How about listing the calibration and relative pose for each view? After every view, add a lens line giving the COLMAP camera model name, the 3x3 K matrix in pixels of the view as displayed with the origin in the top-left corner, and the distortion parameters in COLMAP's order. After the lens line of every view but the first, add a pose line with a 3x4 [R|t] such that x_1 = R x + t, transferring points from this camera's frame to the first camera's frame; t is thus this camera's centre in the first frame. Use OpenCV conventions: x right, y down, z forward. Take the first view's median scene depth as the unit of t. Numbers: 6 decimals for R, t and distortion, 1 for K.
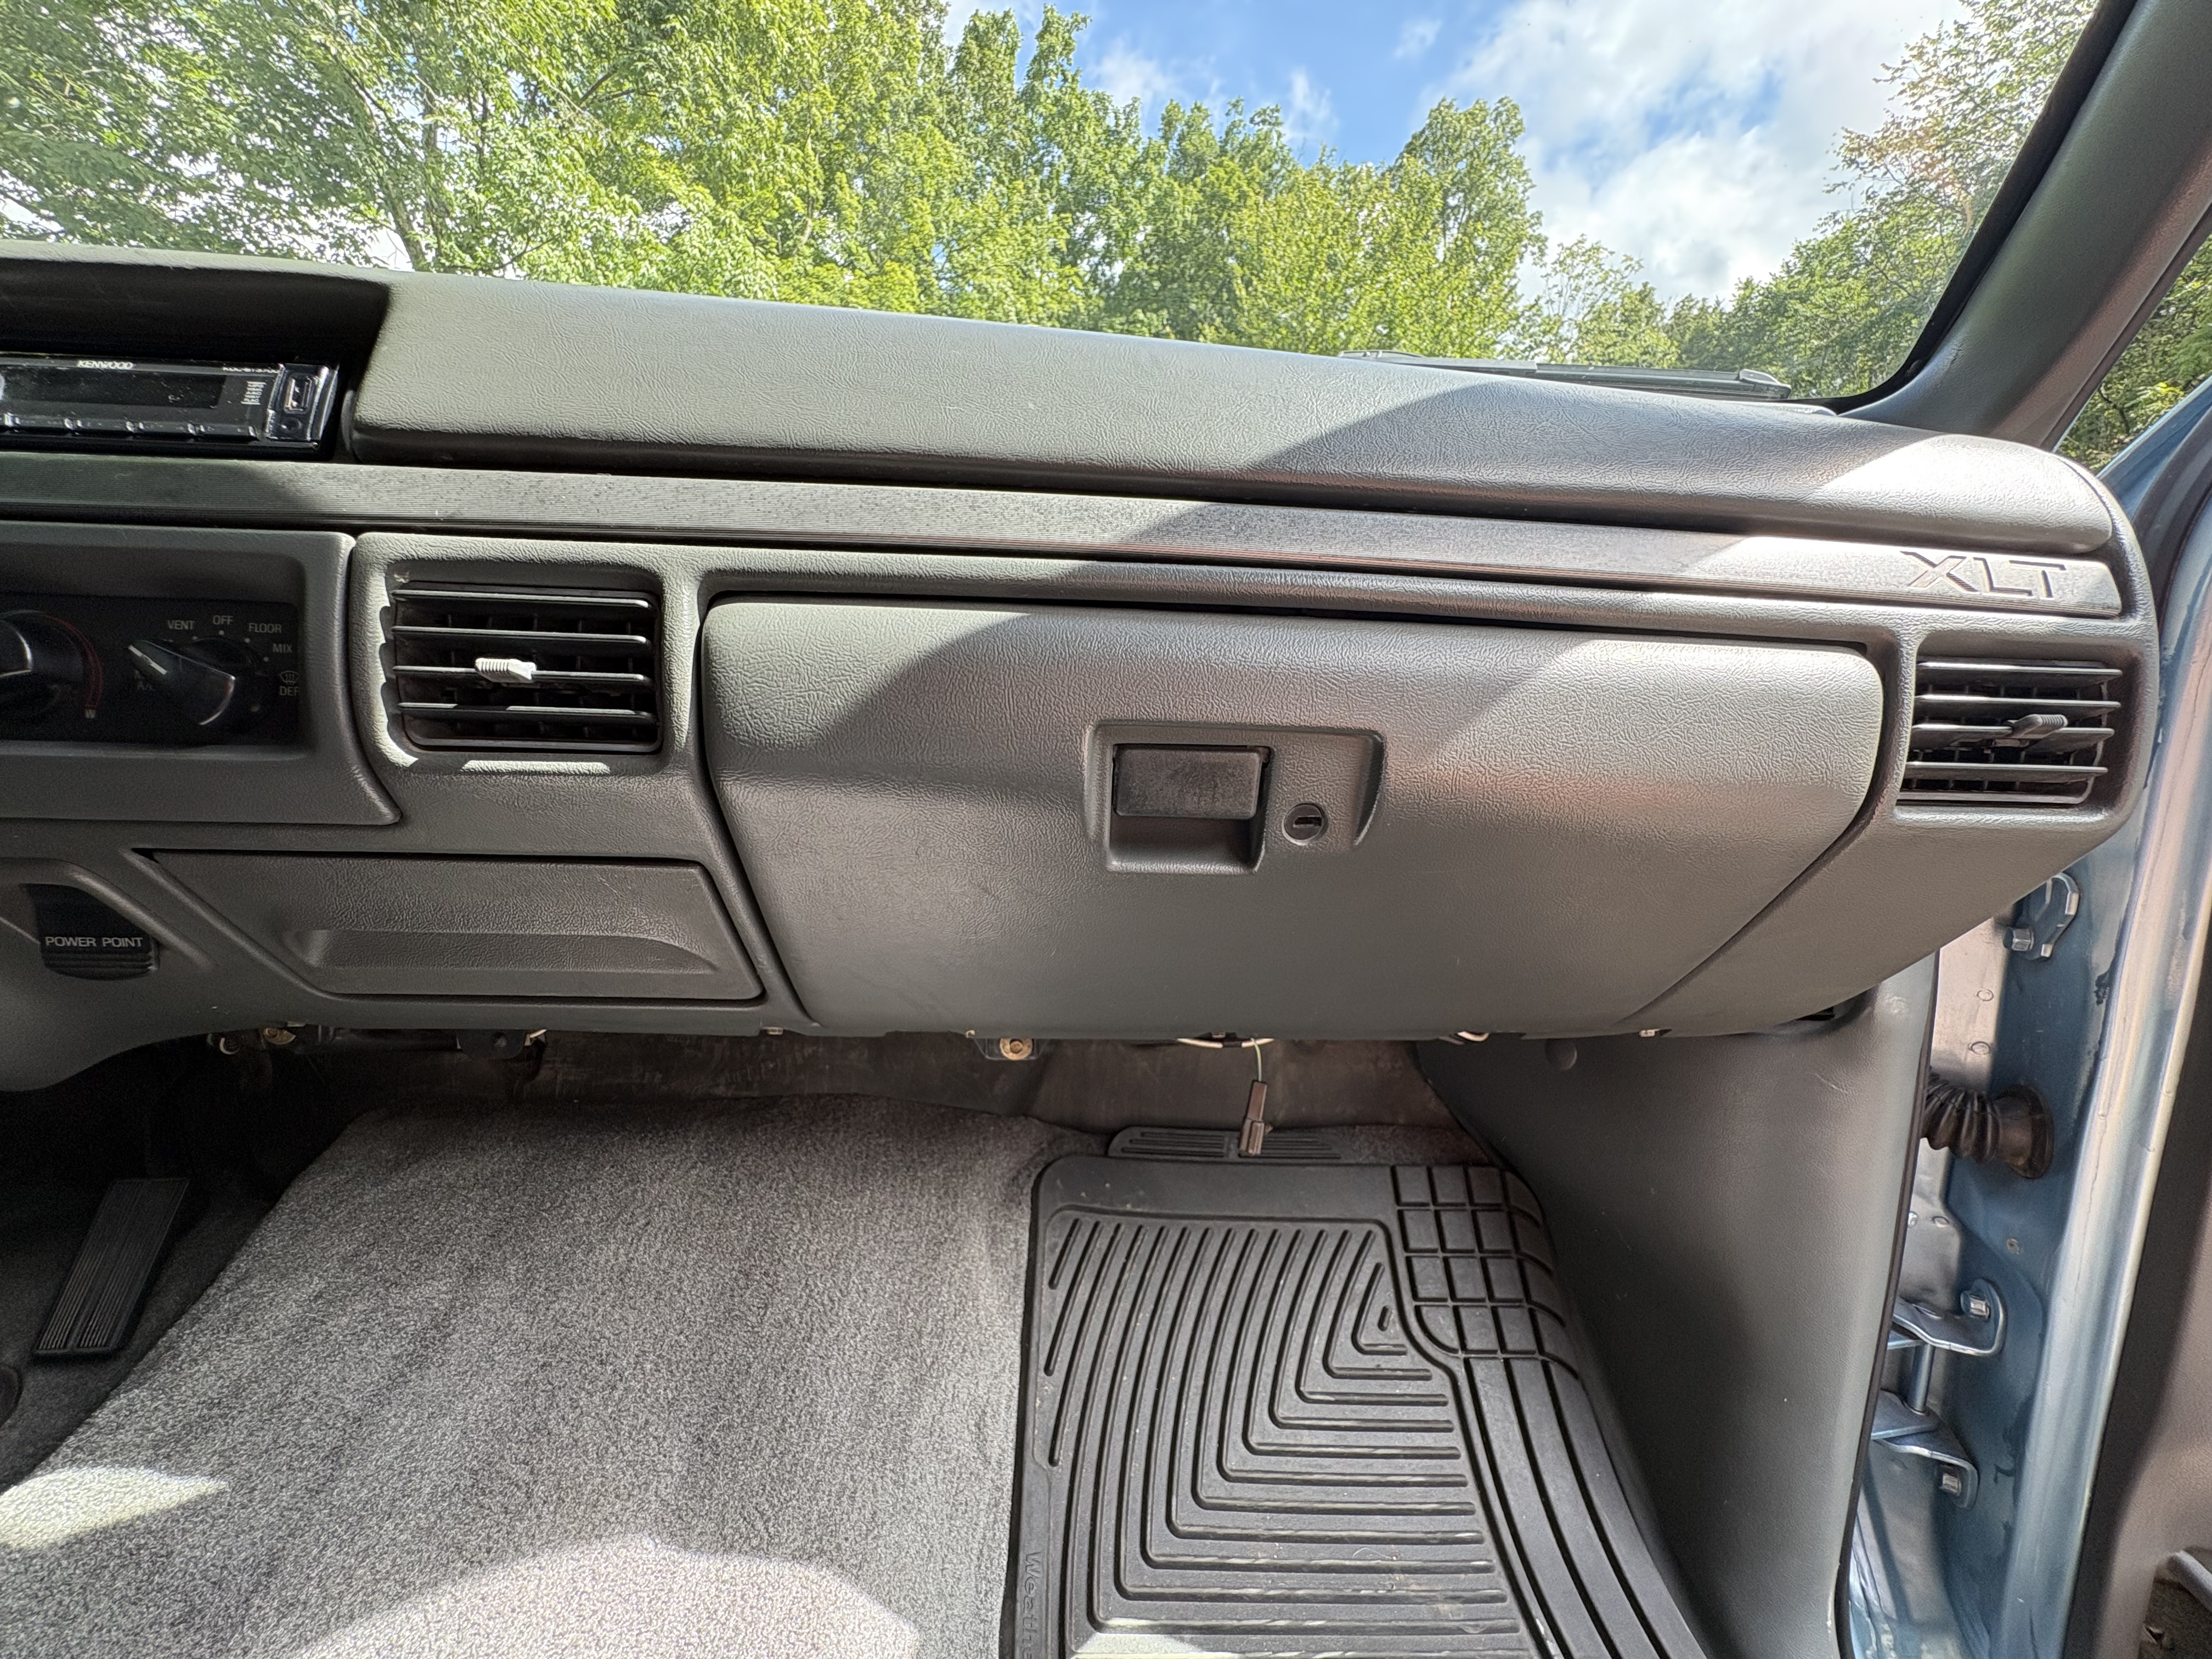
lens RADIAL K [[877.2, 0, 1099.8], [0, 877.2, 824.7], [0, 0, 1]] dist [-0.001415, 0.000044]
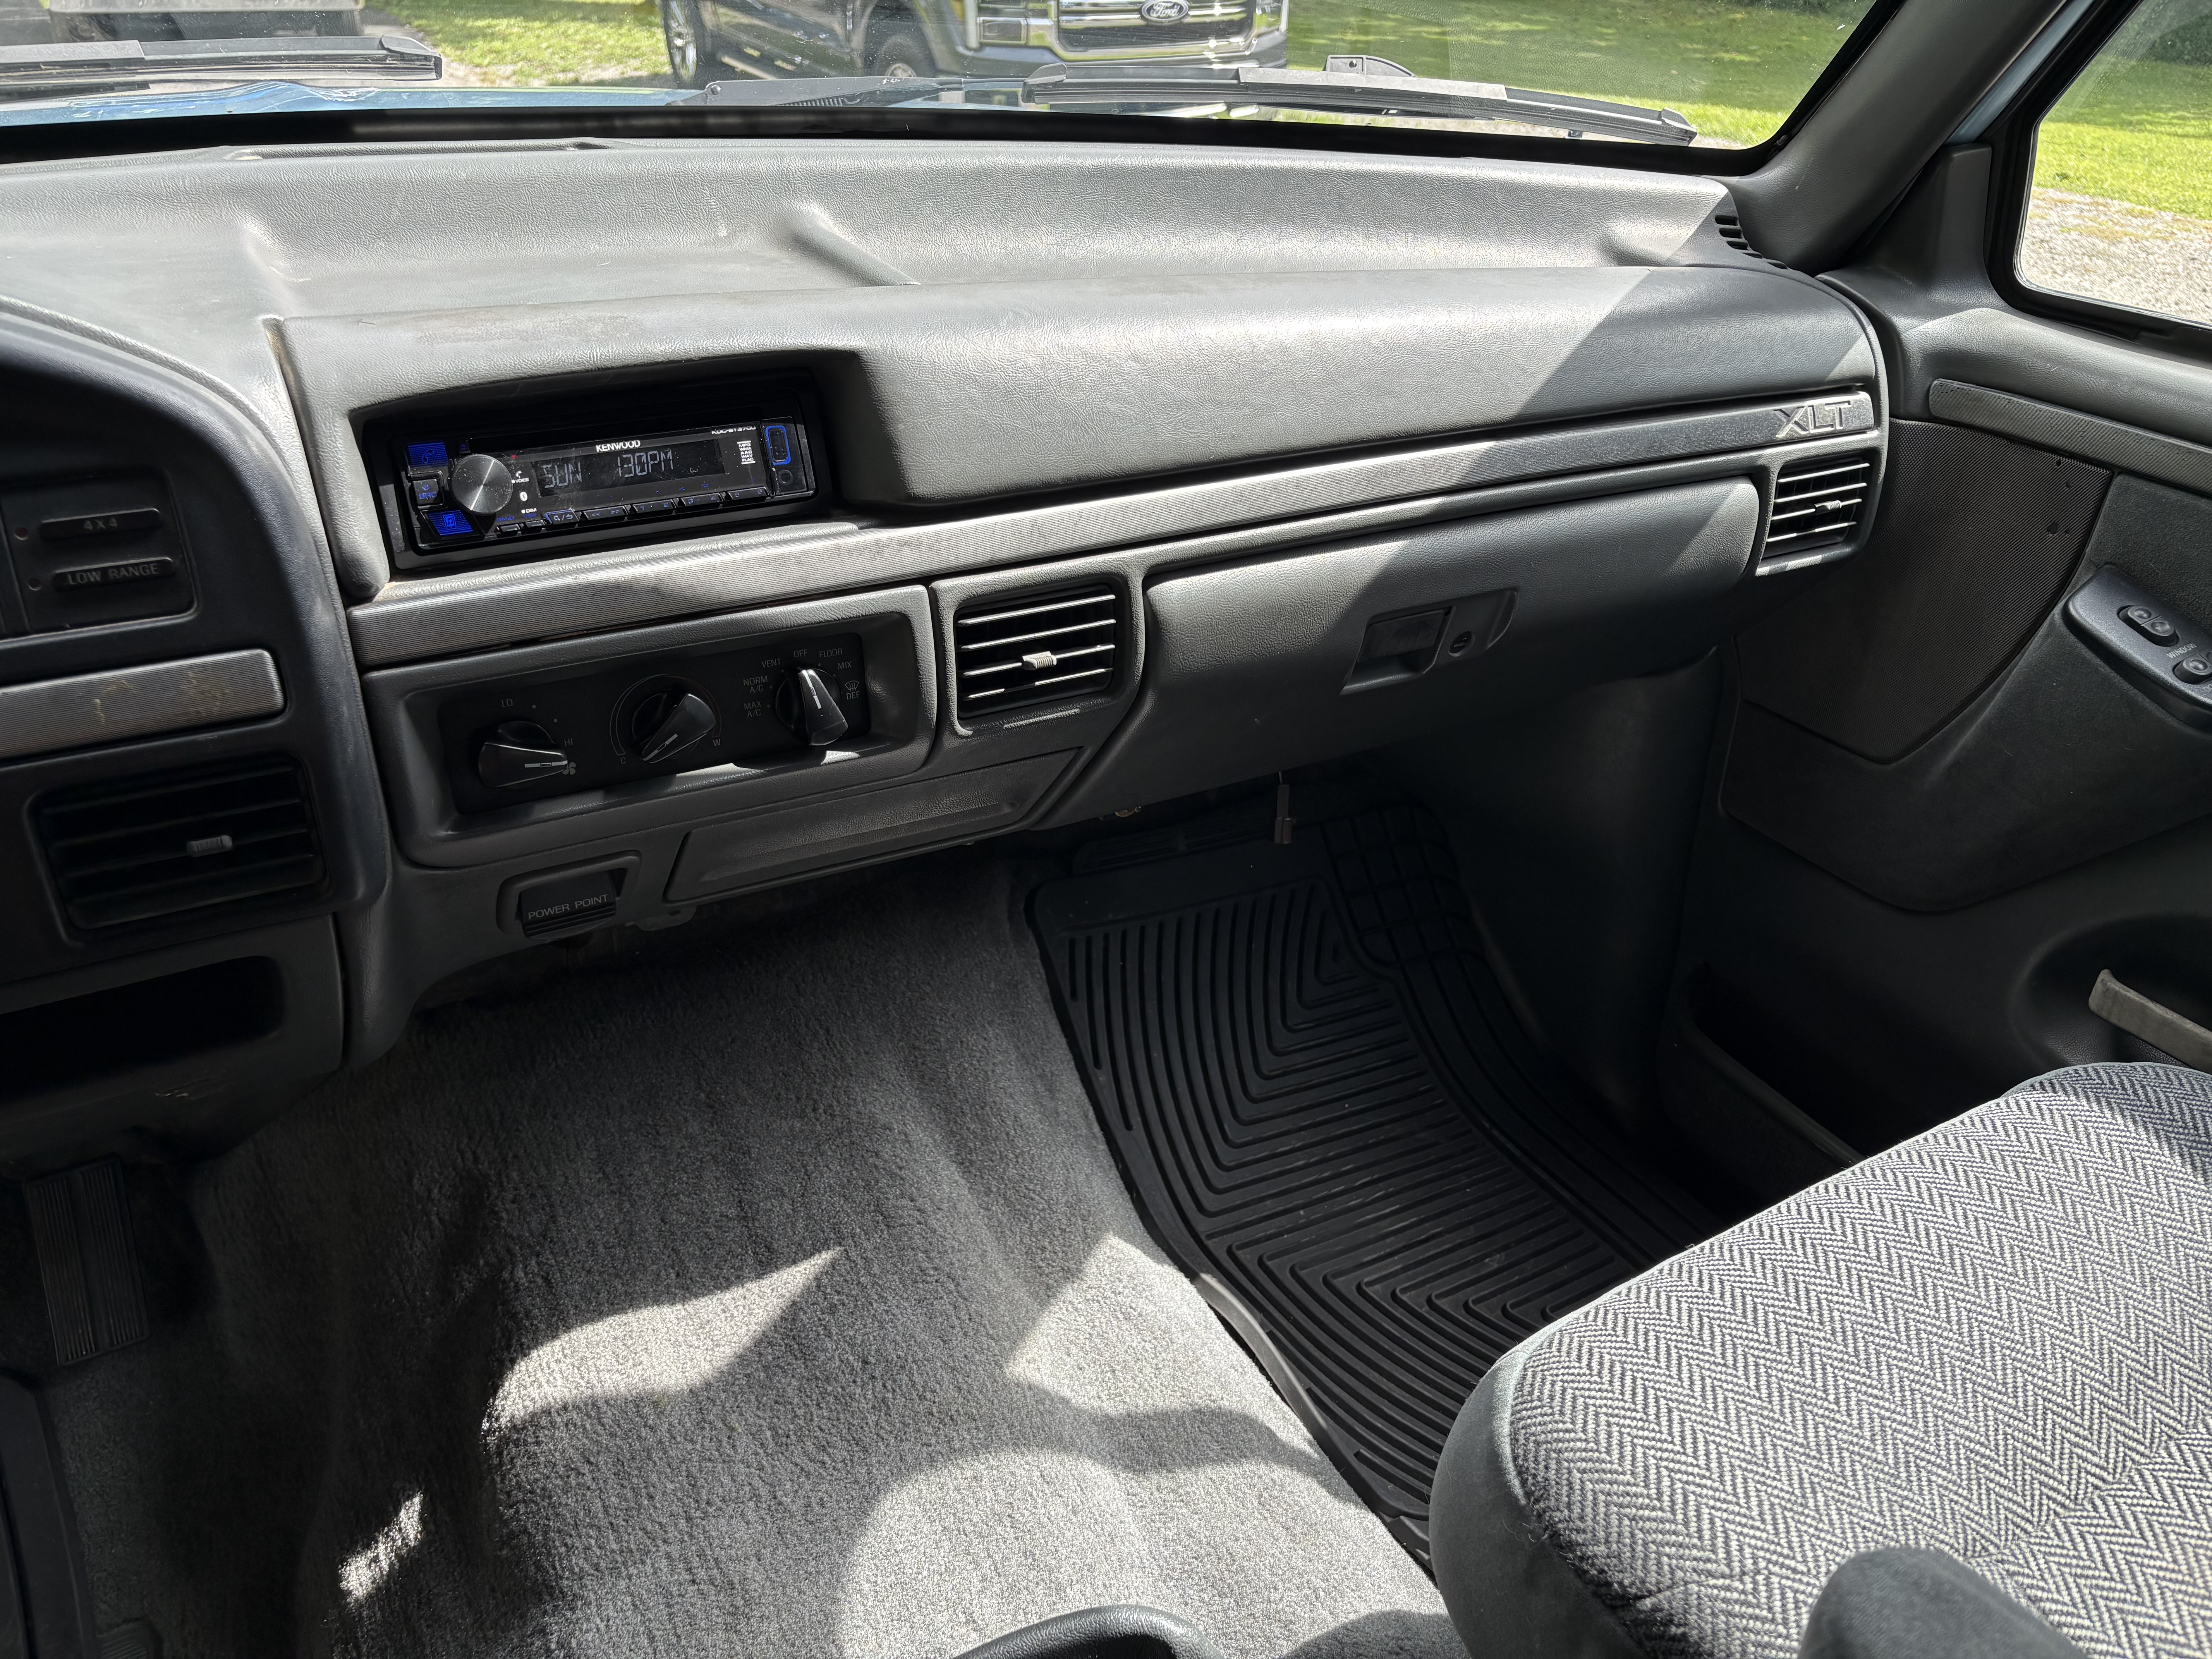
lens RADIAL K [[1671.2, 0, 1098.1], [0, 1671.2, 828.5], [0, 0, 1]] dist [0.002822, -0.004202]
pose [[0.902206, -0.217862, 0.372237, -1.479369], [0.065845, 0.922504, 0.380329, -0.847717], [-0.426249, -0.318625, 0.846634, -1.277159]]
